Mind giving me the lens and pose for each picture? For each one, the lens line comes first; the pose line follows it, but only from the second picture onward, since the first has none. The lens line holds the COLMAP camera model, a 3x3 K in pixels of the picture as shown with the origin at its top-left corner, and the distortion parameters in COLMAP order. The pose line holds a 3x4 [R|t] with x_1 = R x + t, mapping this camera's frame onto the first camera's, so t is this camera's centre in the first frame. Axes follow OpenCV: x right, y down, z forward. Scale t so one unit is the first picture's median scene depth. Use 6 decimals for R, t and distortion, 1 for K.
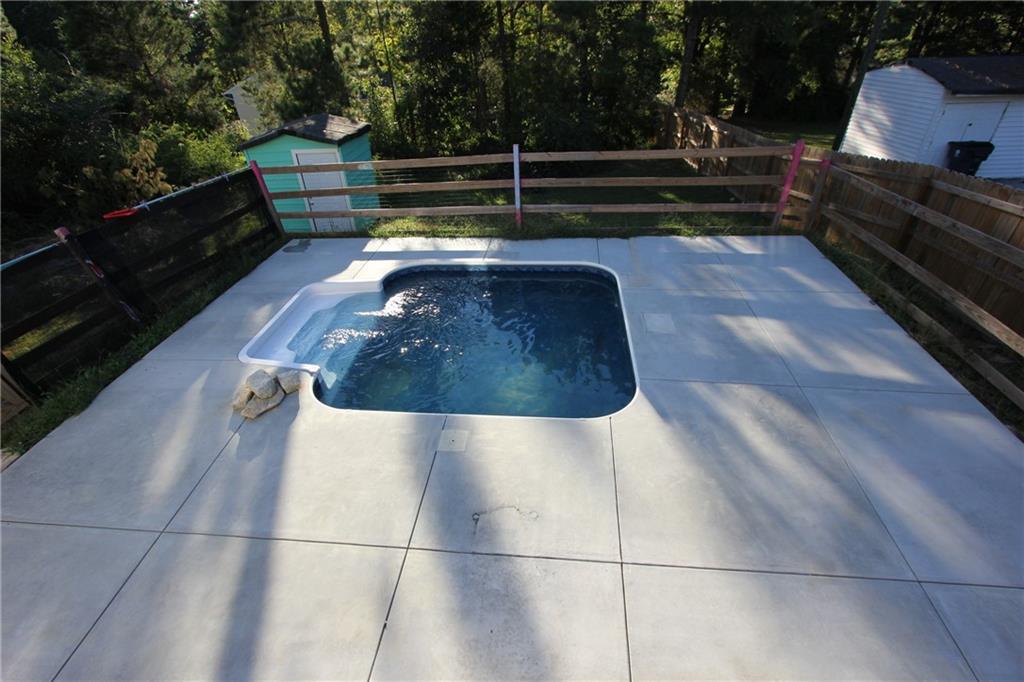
lens RADIAL K [[470.6, 0, 517.5], [0, 470.6, 336.9], [0, 0, 1]] dist [-0.008572, 0.000551]
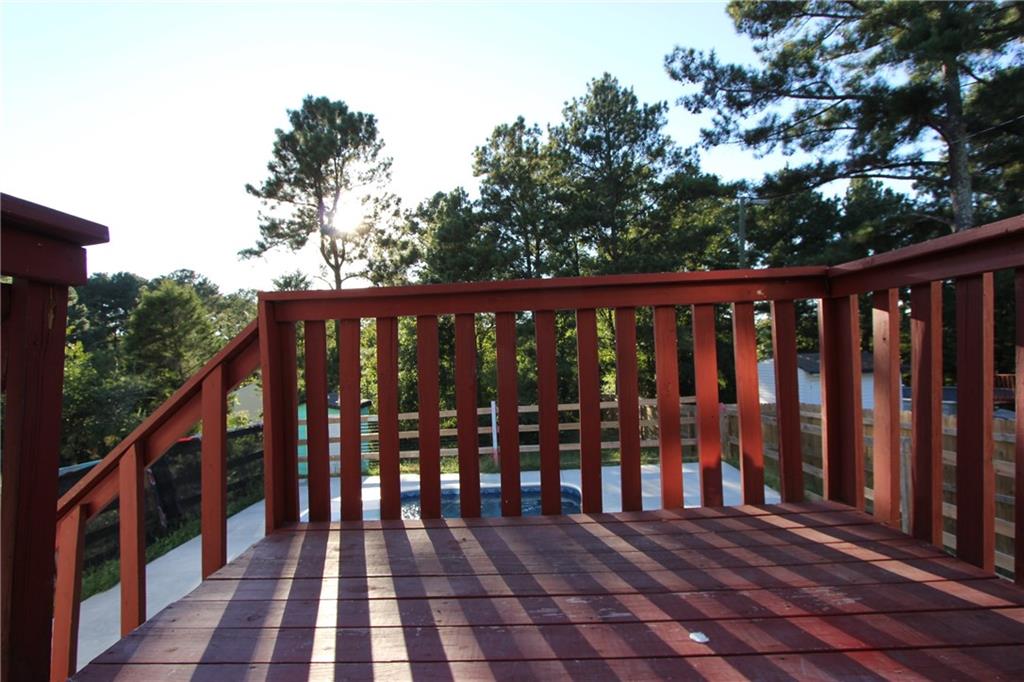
lens RADIAL K [[470.6, 0, 510.6], [0, 470.6, 342.4], [0, 0, 1]] dist [-0.008572, 0.000551]
pose [[0.998103, 0.002635, 0.061506, -0.035029], [0.033155, 0.818815, -0.573099, 0.200151], [-0.051872, 0.574052, 0.817174, -0.160941]]
